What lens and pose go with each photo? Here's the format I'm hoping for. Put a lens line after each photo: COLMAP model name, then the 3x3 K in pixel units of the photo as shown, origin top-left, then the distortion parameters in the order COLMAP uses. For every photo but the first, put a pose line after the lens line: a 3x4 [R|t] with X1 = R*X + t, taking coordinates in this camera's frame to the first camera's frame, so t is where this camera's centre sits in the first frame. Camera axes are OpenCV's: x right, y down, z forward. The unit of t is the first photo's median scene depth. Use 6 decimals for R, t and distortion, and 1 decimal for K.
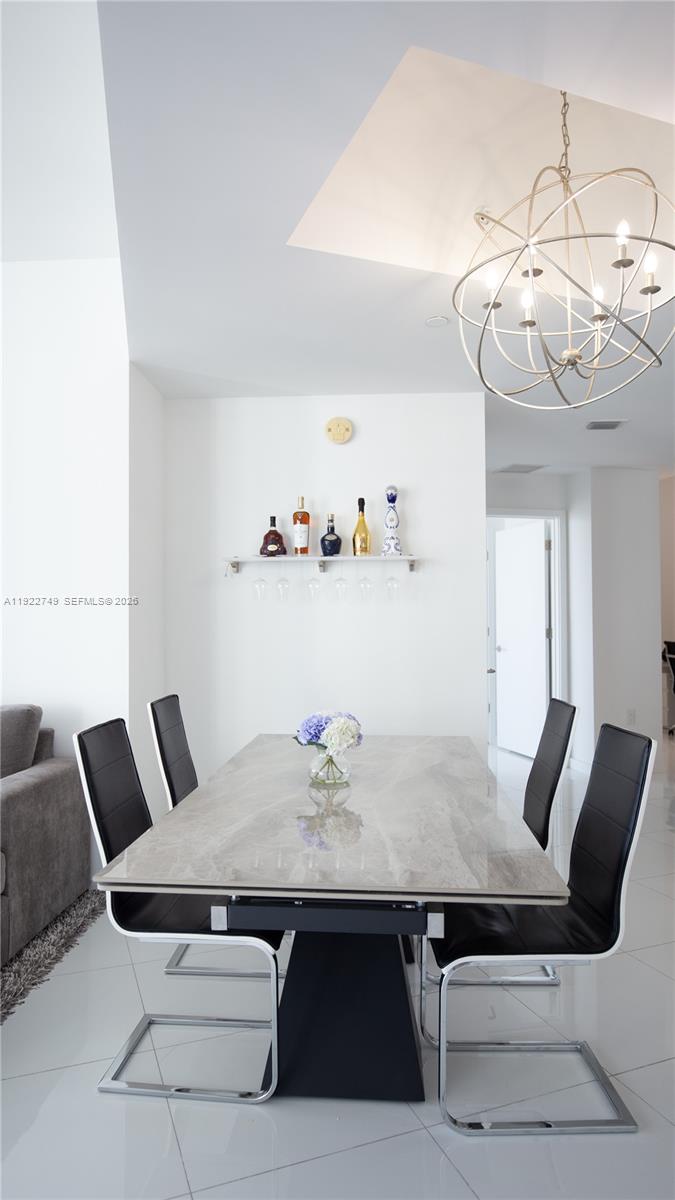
lens RADIAL K [[735.6, 0, 329.4], [0, 735.6, 600.8], [0, 0, 1]] dist [-0.006744, -0.002436]
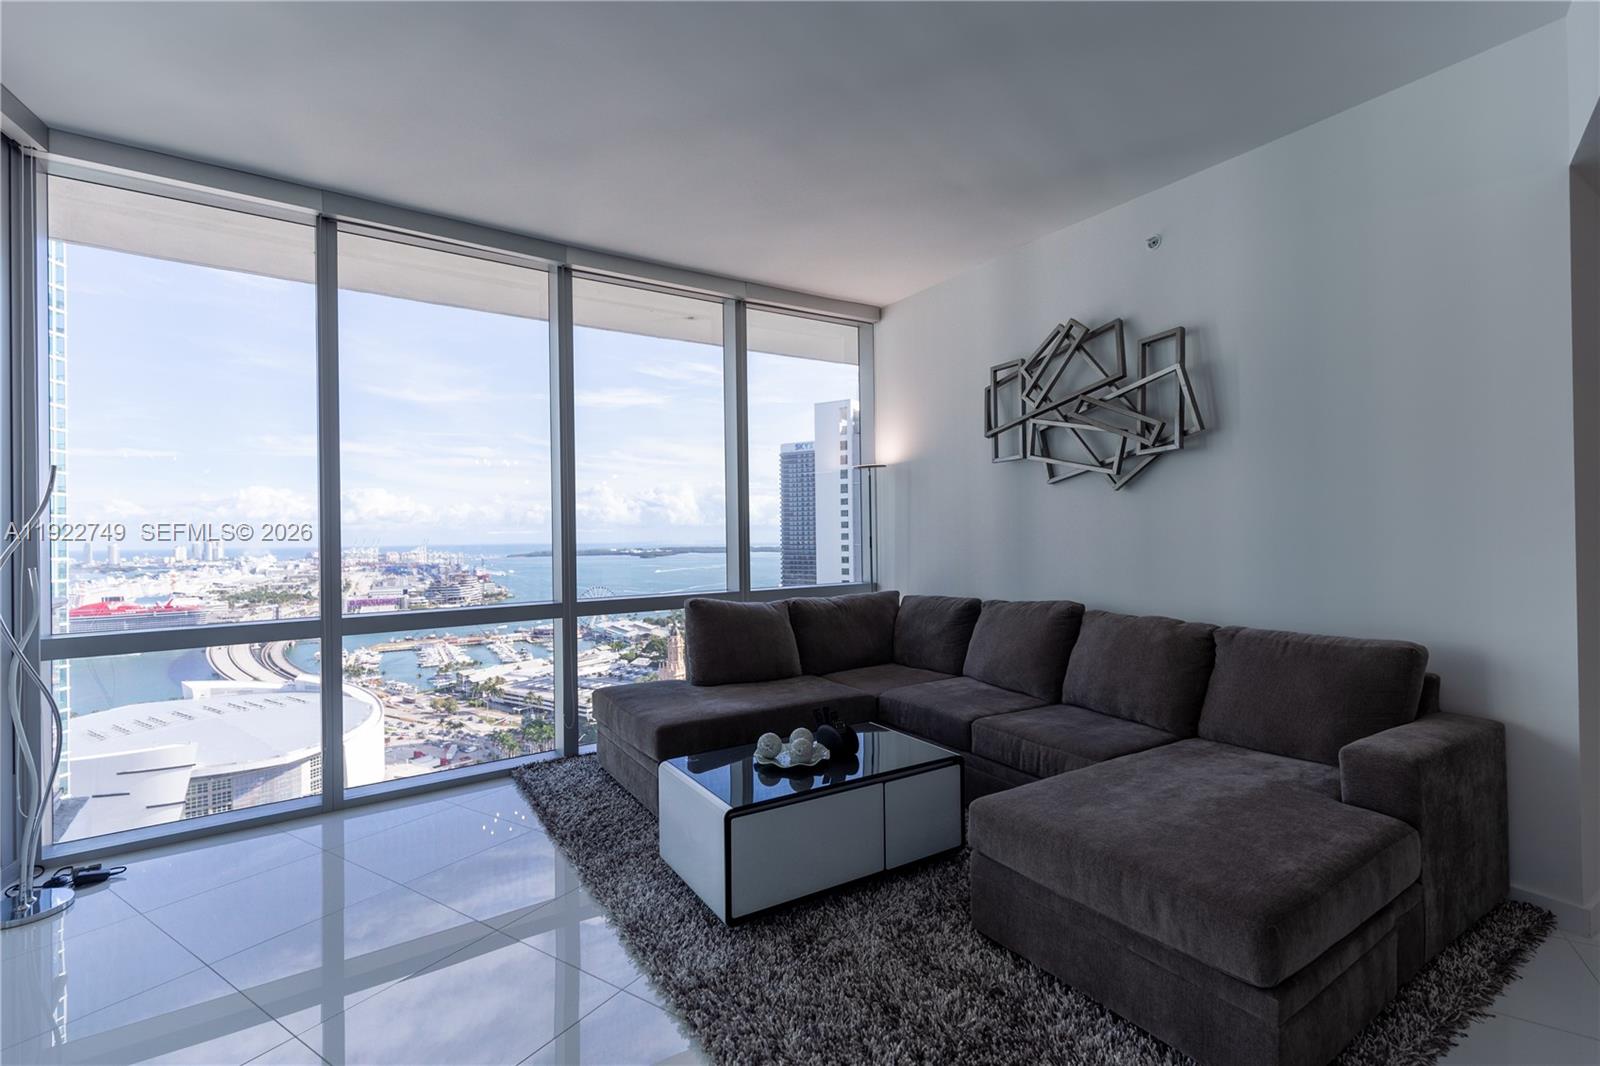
lens RADIAL K [[710.8, 0, 806.6], [0, 710.8, 531.4], [0, 0, 1]] dist [0.001806, -0.001010]
pose [[0.597990, -0.003627, -0.801496, -0.153324], [0.024987, 0.999588, 0.014119, -0.006543], [0.801114, -0.028470, 0.597834, 0.007814]]
